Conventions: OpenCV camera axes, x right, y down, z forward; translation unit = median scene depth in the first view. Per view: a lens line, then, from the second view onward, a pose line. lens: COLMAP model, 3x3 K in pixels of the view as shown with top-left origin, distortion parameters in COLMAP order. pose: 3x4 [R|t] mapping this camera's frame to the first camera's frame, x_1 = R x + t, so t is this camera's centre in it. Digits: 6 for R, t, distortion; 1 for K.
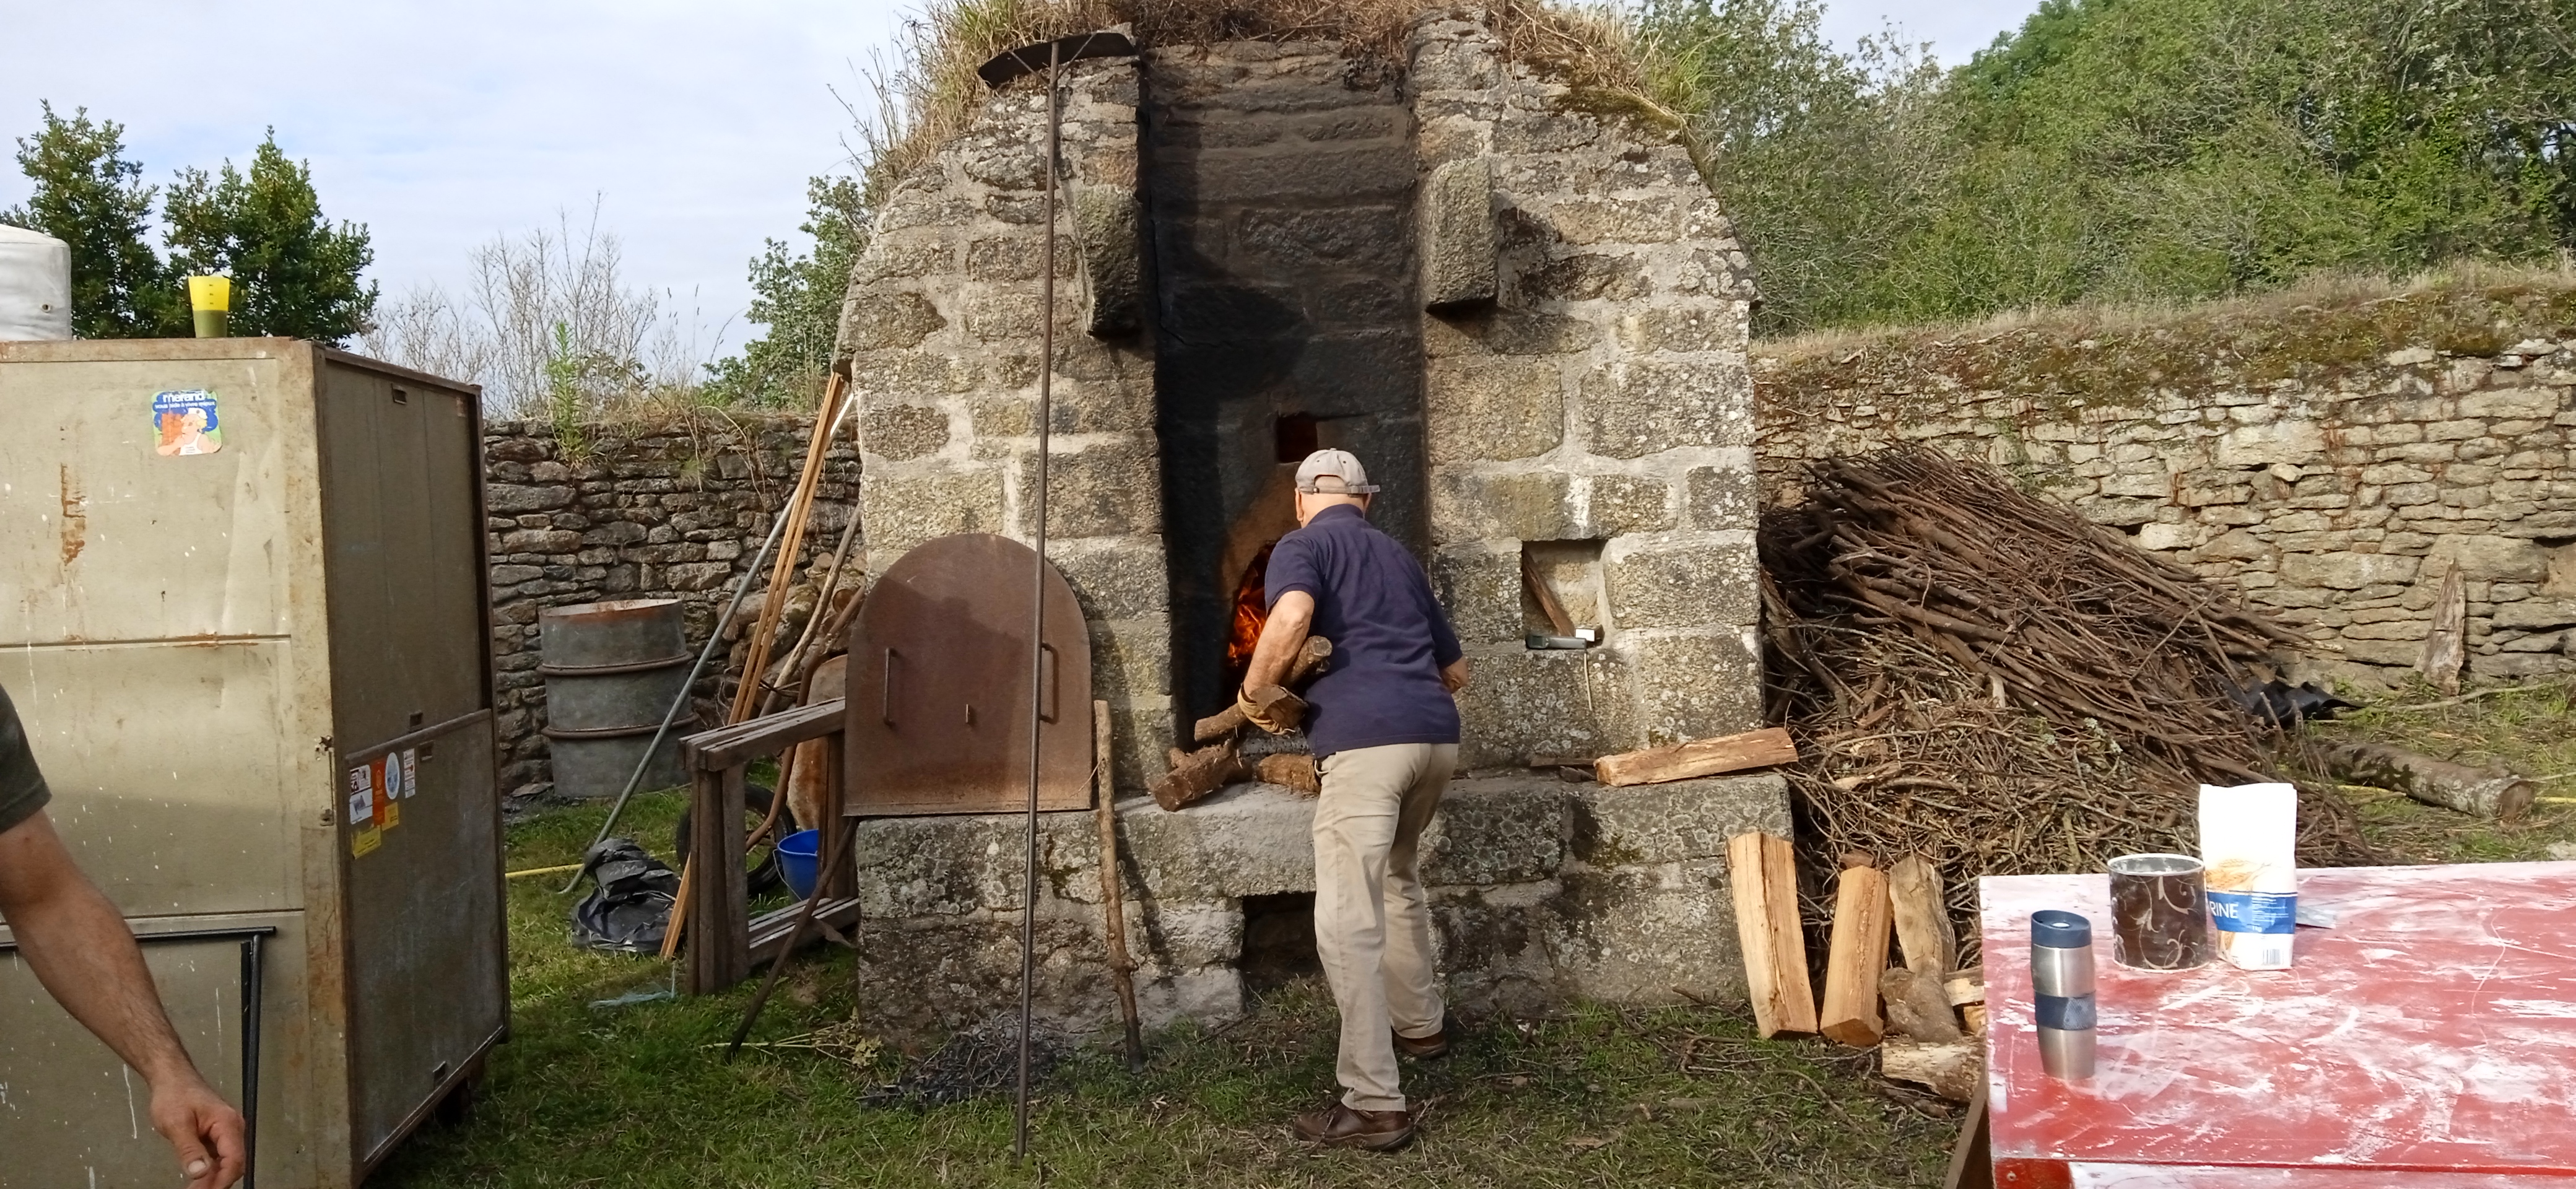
lens RADIAL K [[2160.7, 0, 1284.8], [0, 2160.7, 562.1], [0, 0, 1]] dist [0.114469, -0.157818]
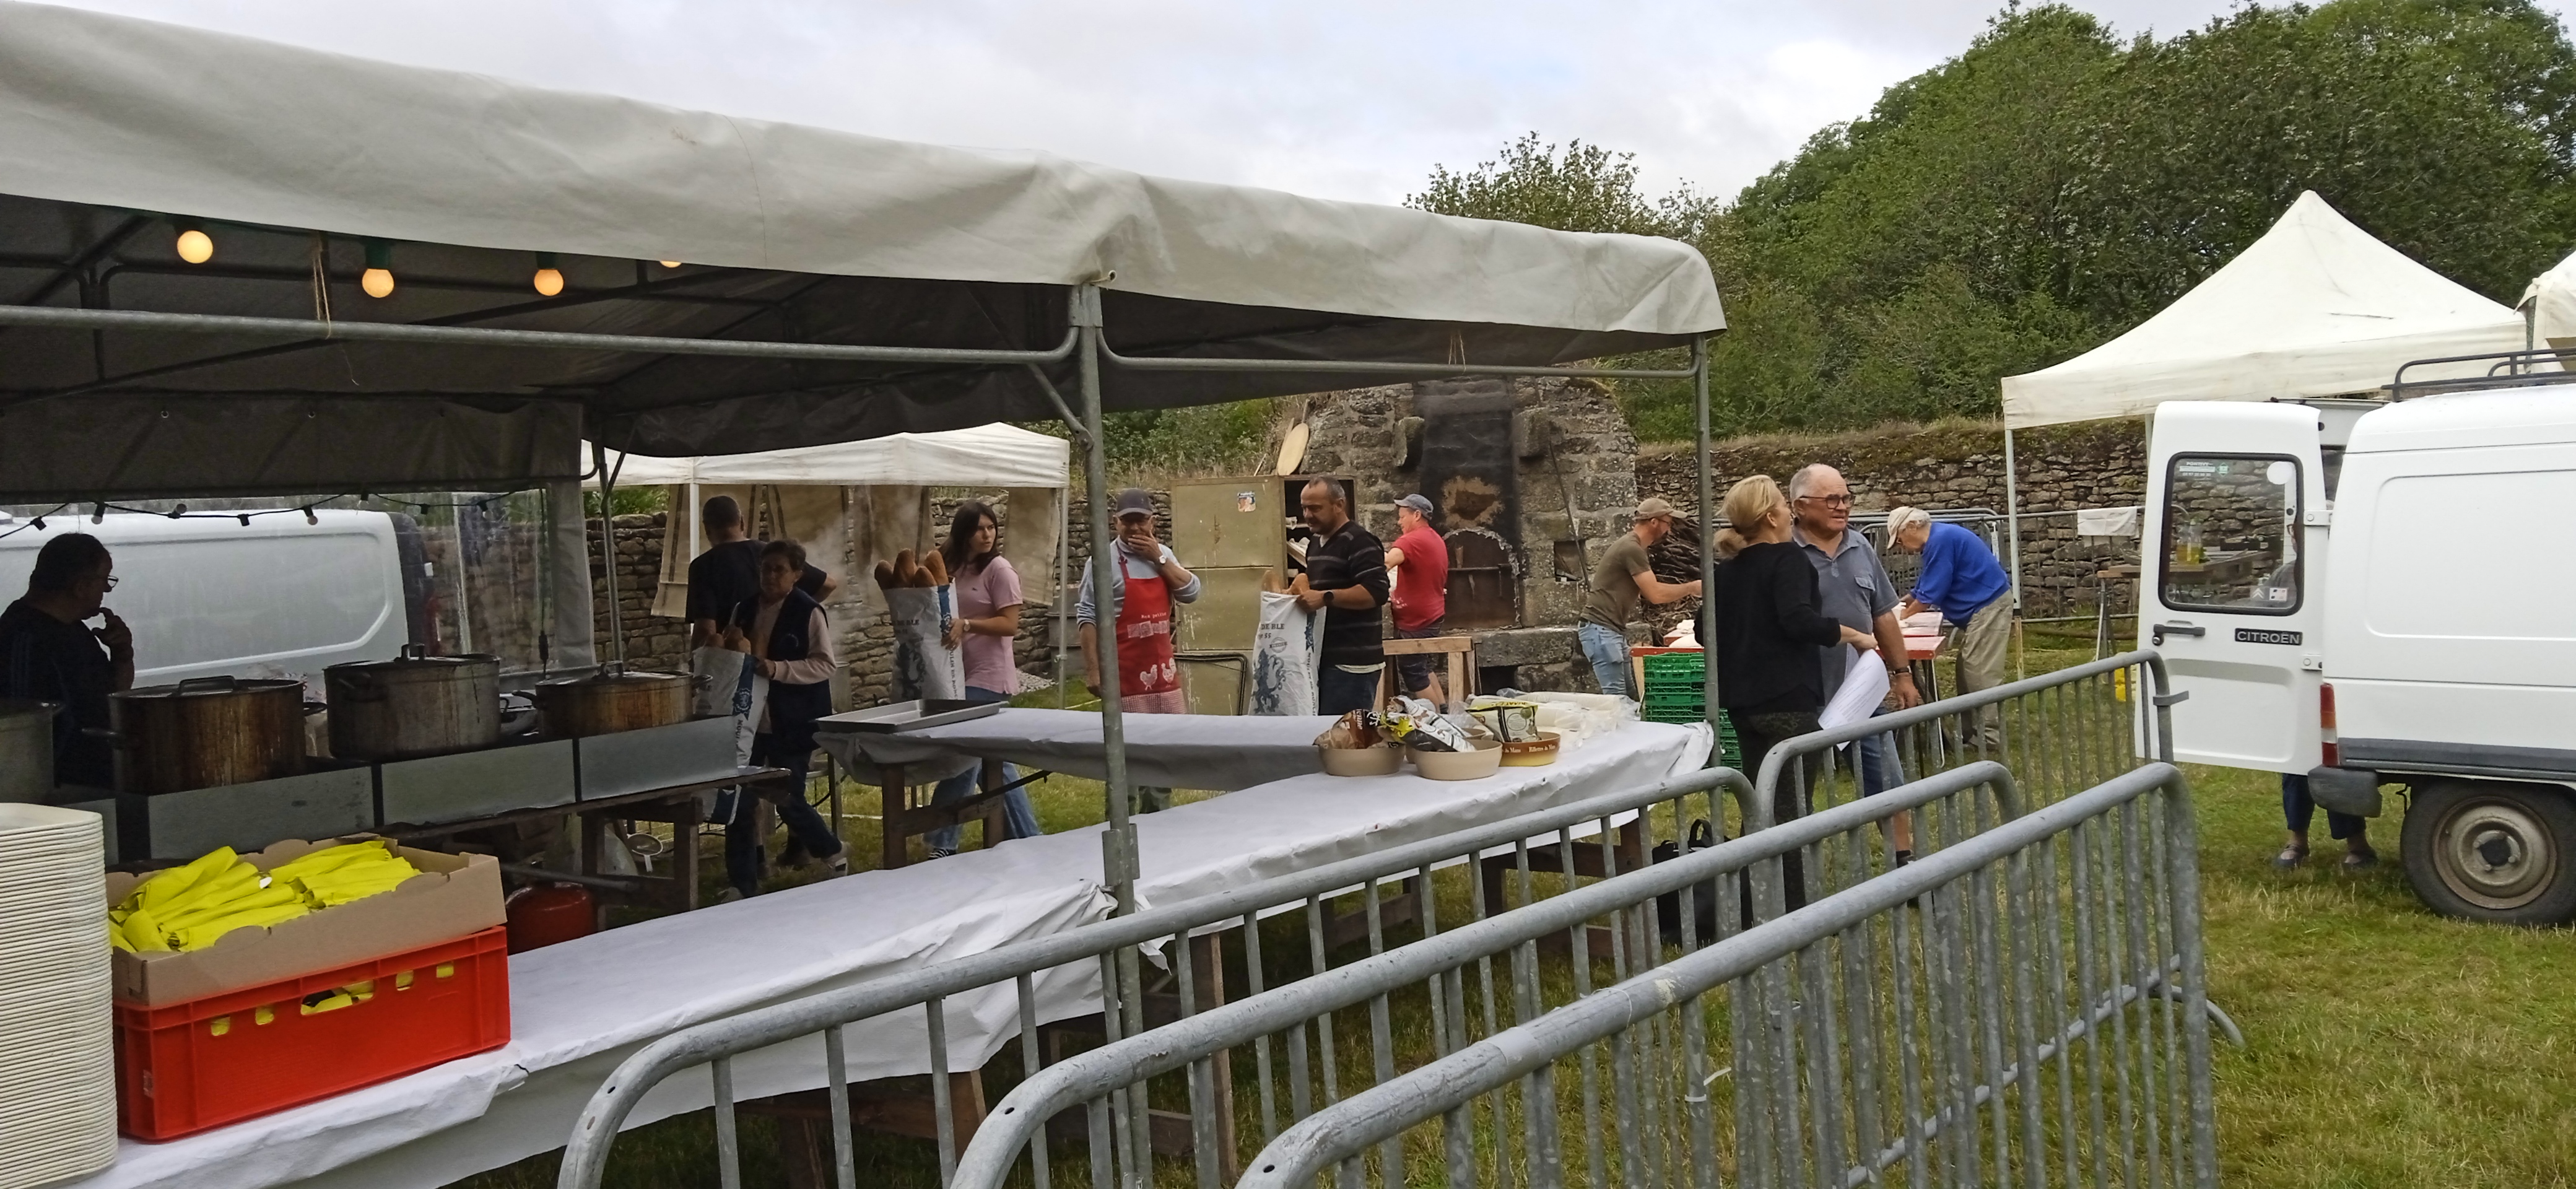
lens RADIAL K [[2160.7, 0, 1266.8], [0, 2160.7, 598.4], [0, 0, 1]] dist [0.114469, -0.157818]
pose [[0.997119, -0.008980, 0.075318, -0.461376], [0.009721, 0.999908, -0.009473, 0.085111], [-0.075226, 0.010177, 0.997115, -1.710815]]
